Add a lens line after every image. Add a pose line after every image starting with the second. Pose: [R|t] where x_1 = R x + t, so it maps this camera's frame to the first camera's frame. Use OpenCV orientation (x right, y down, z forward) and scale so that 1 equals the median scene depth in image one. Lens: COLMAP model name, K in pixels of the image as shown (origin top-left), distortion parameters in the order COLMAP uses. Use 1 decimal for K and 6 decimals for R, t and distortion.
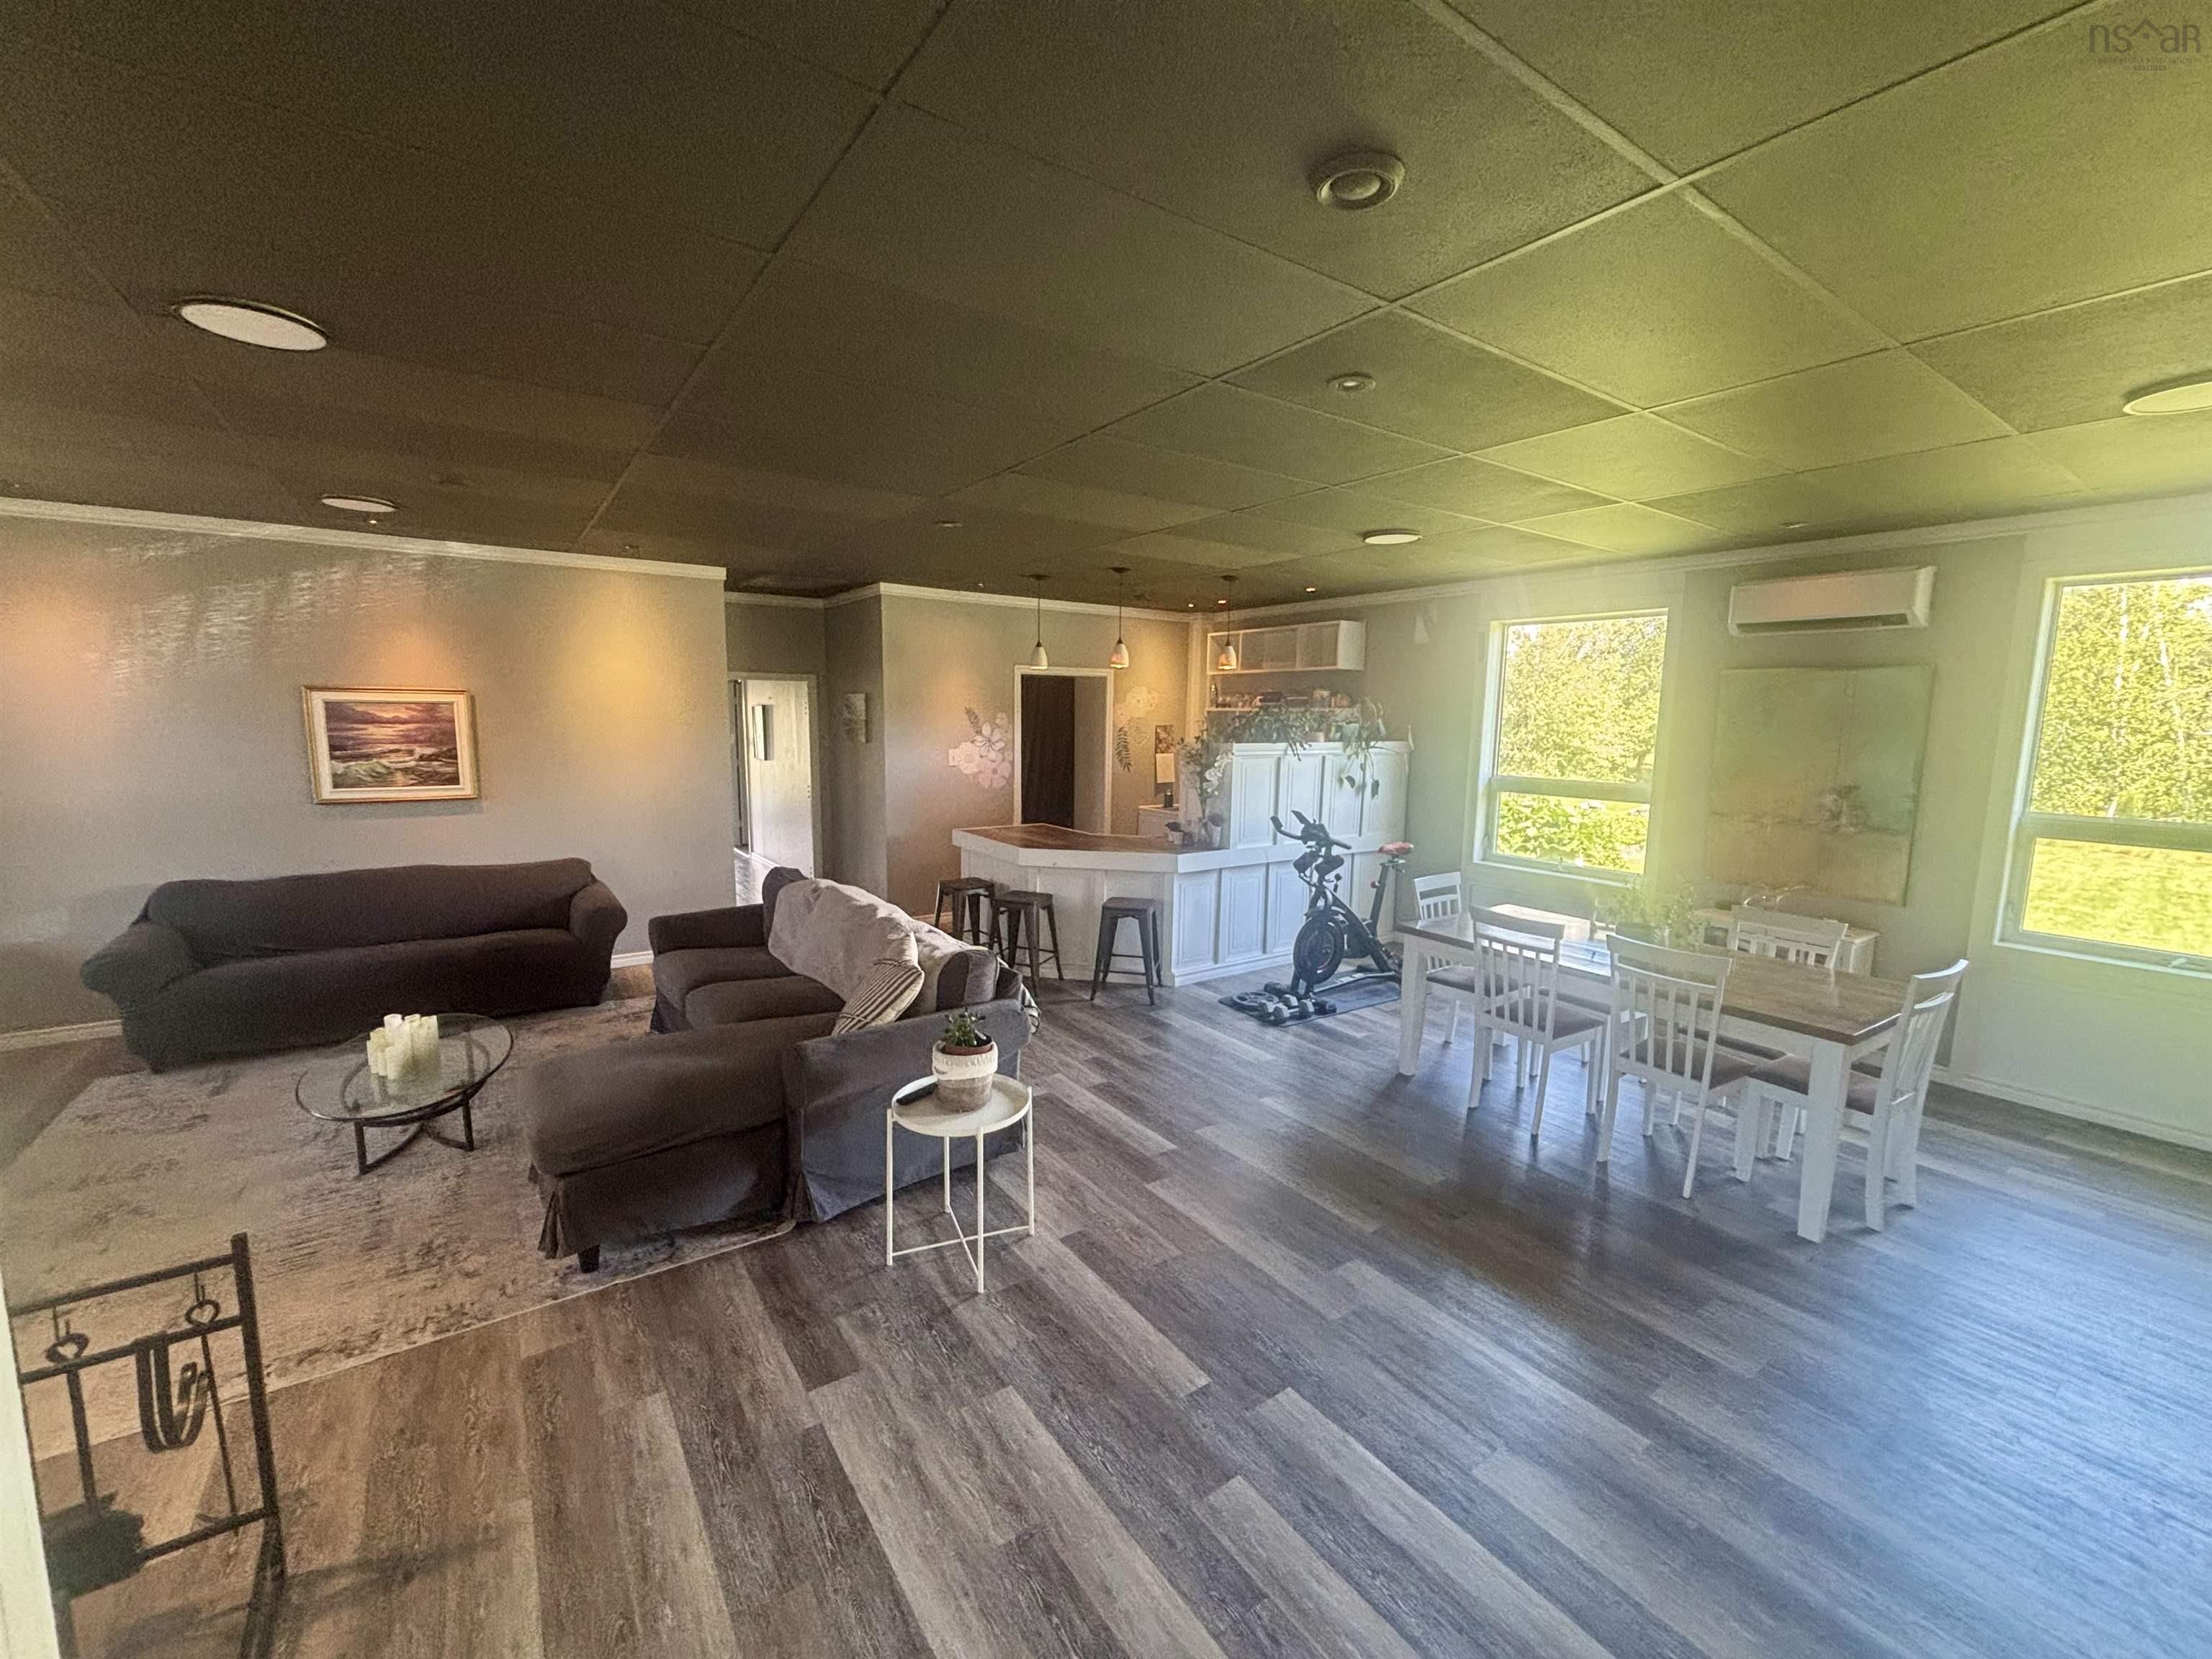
lens RADIAL K [[894.5, 0, 1077.1], [0, 894.5, 827.6], [0, 0, 1]] dist [0.001369, -0.000832]
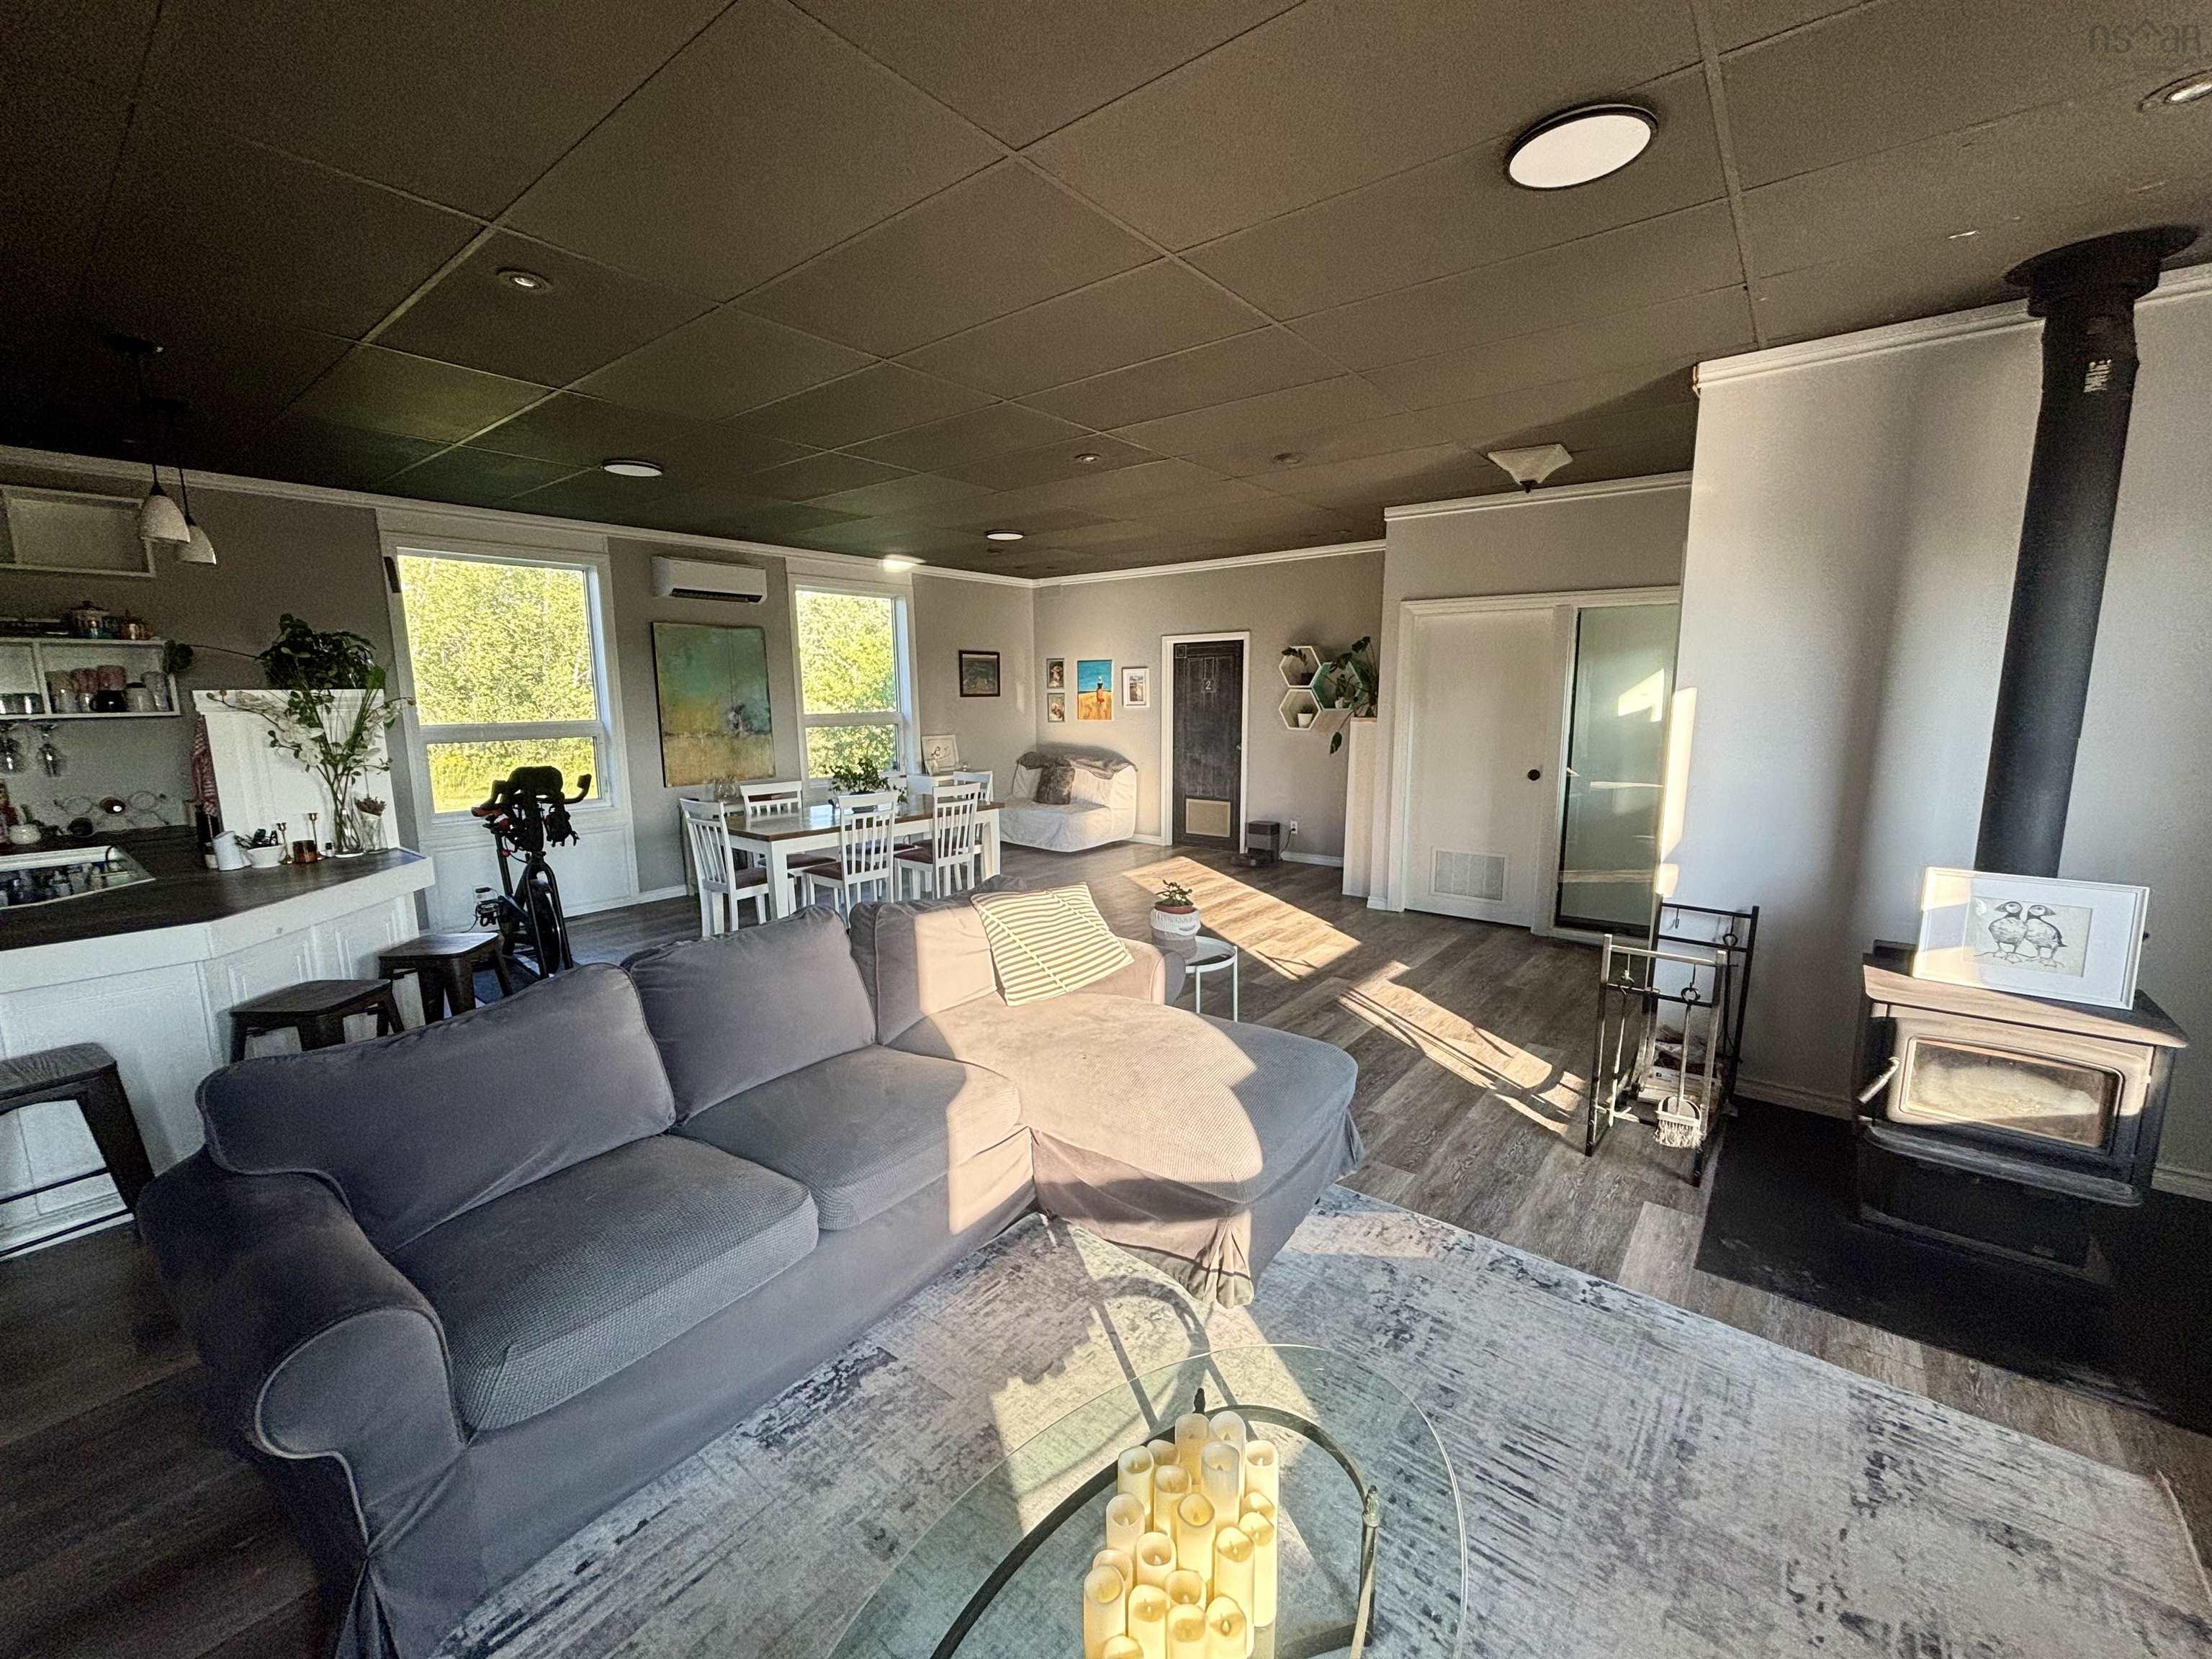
lens RADIAL K [[894.5, 0, 1104.0], [0, 894.5, 831.9], [0, 0, 1]] dist [0.001369, -0.000832]
pose [[-0.296814, -0.165477, 0.940489, -0.813990], [0.119148, 0.970758, 0.208405, -0.082531], [-0.947473, 0.173915, -0.268418, 0.859072]]
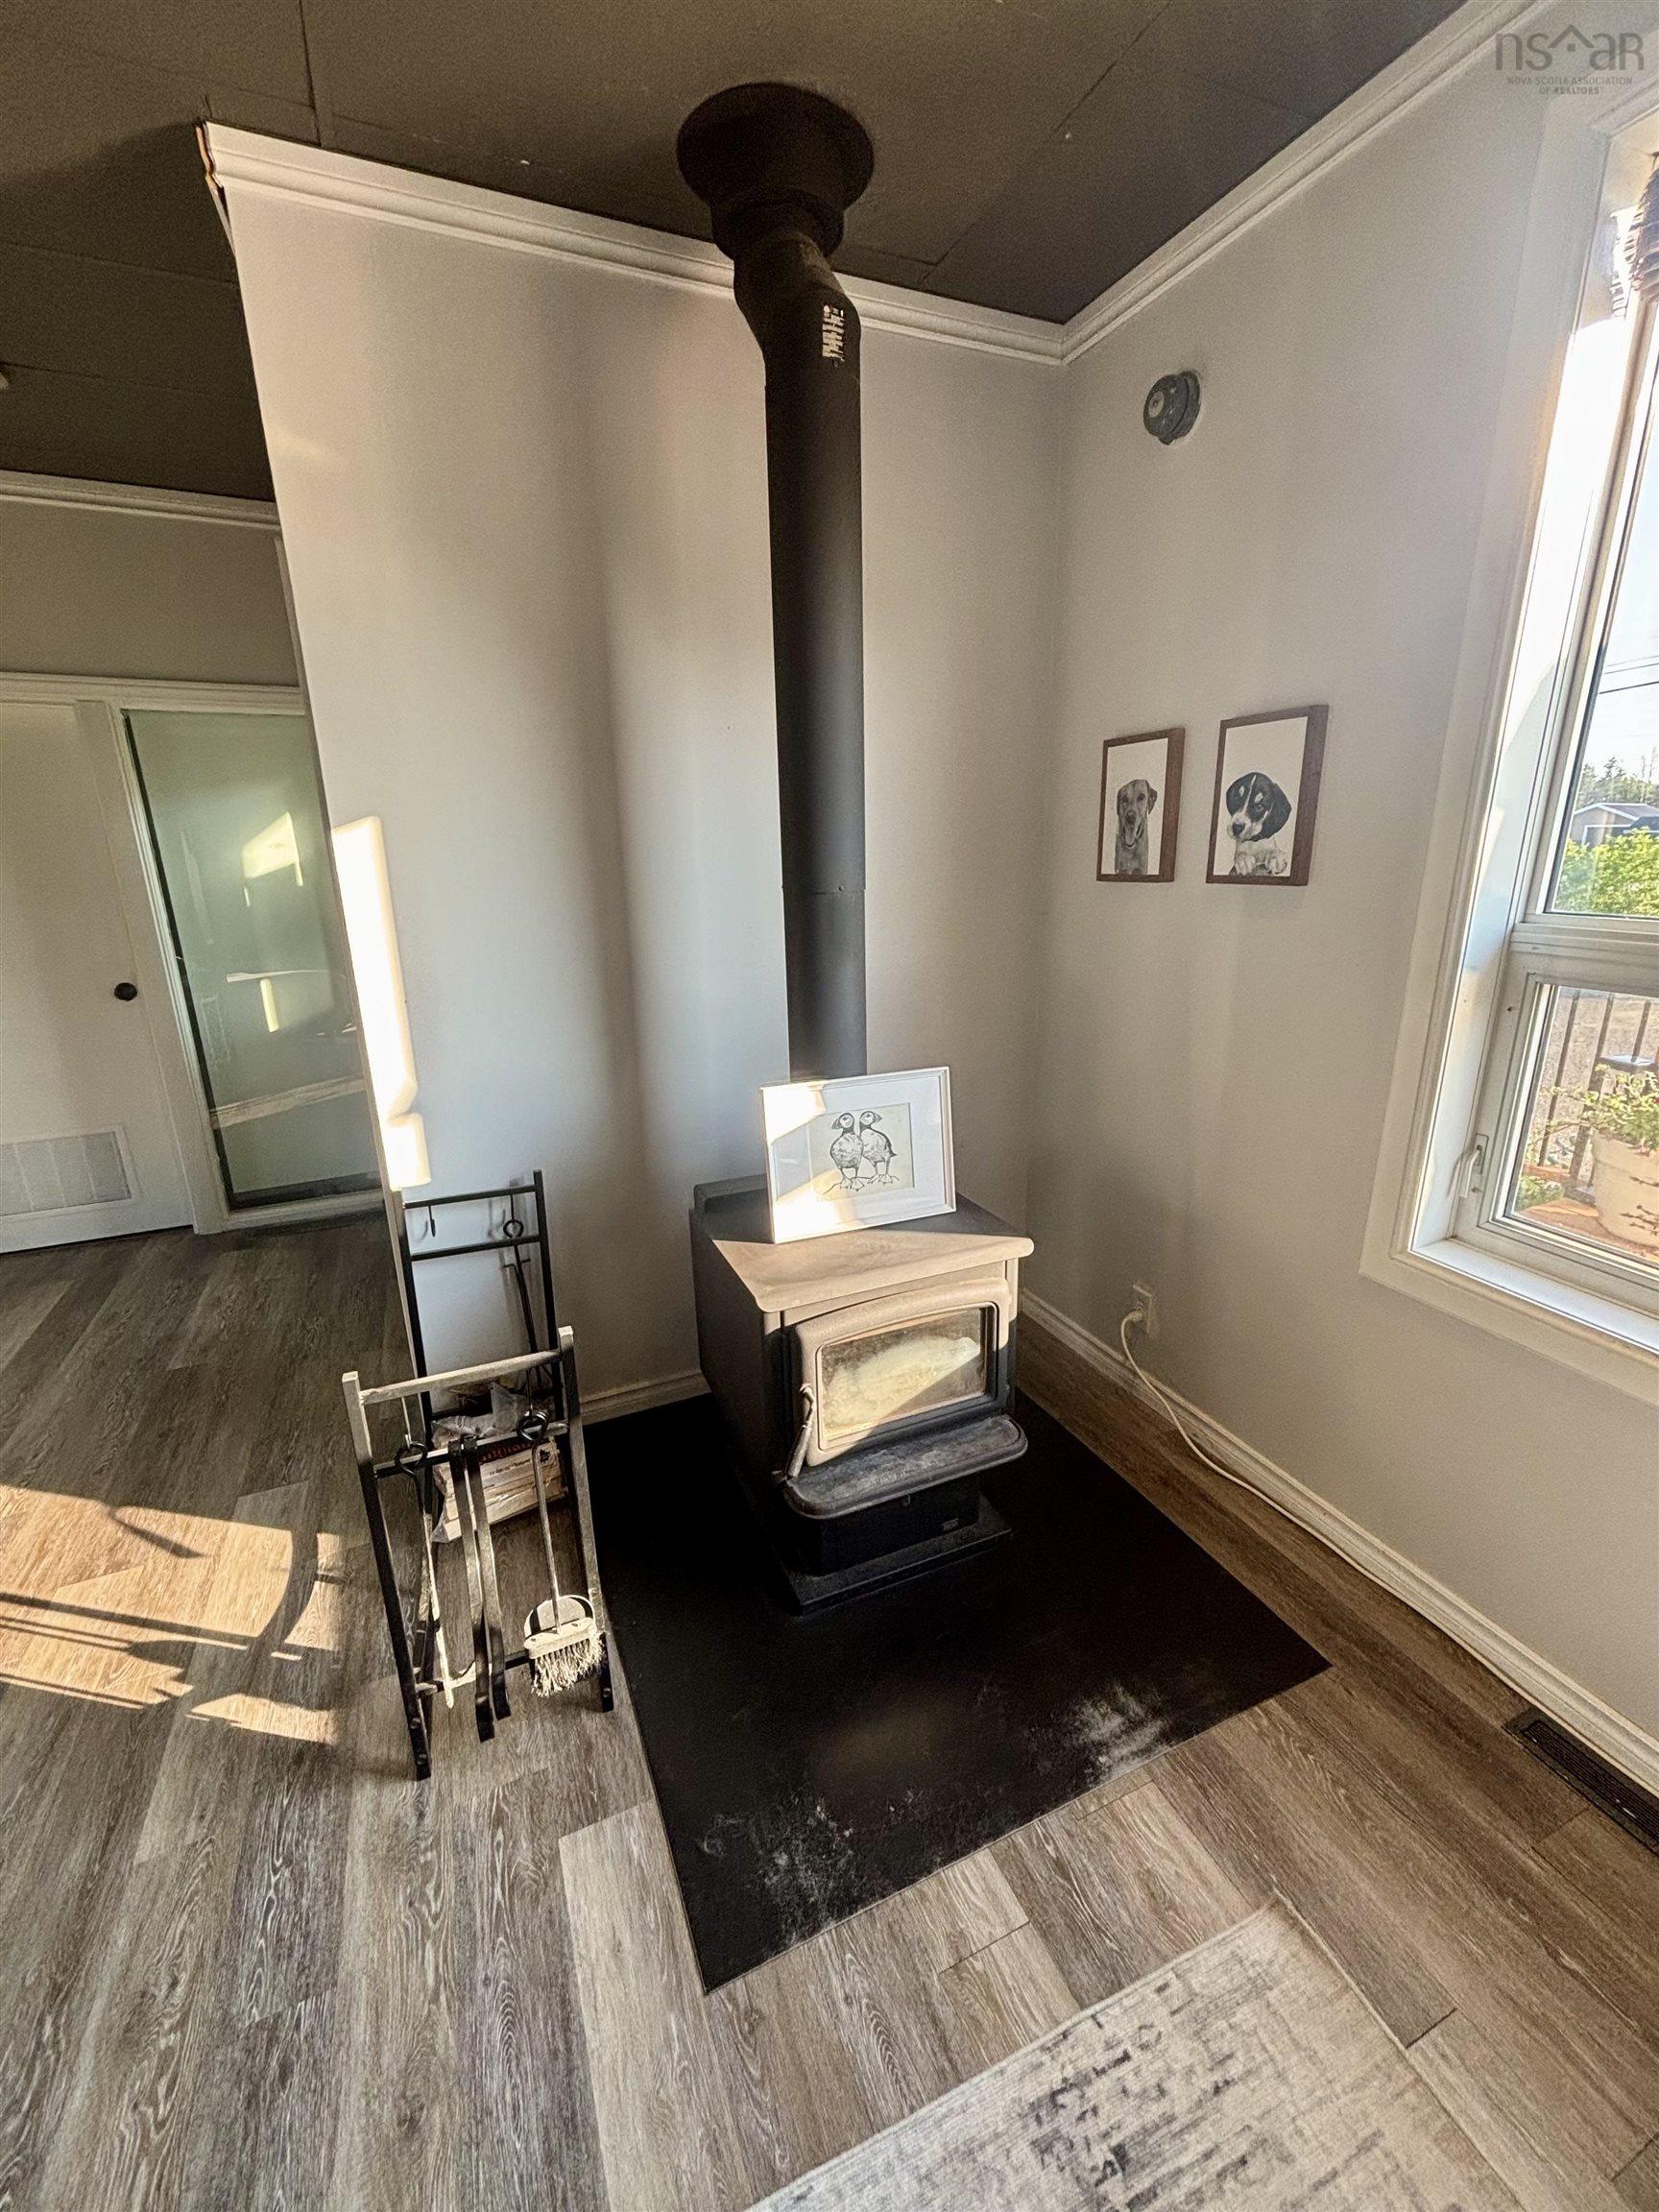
lens RADIAL K [[894.5, 0, 829.4], [0, 894.5, 1101.4], [0, 0, 1]] dist [0.001369, -0.000832]
pose [[-0.983670, -0.049095, 0.173158, -0.534847], [0.022610, 0.920750, 0.389498, -0.026056], [-0.178557, 0.387052, -0.904604, 0.563844]]
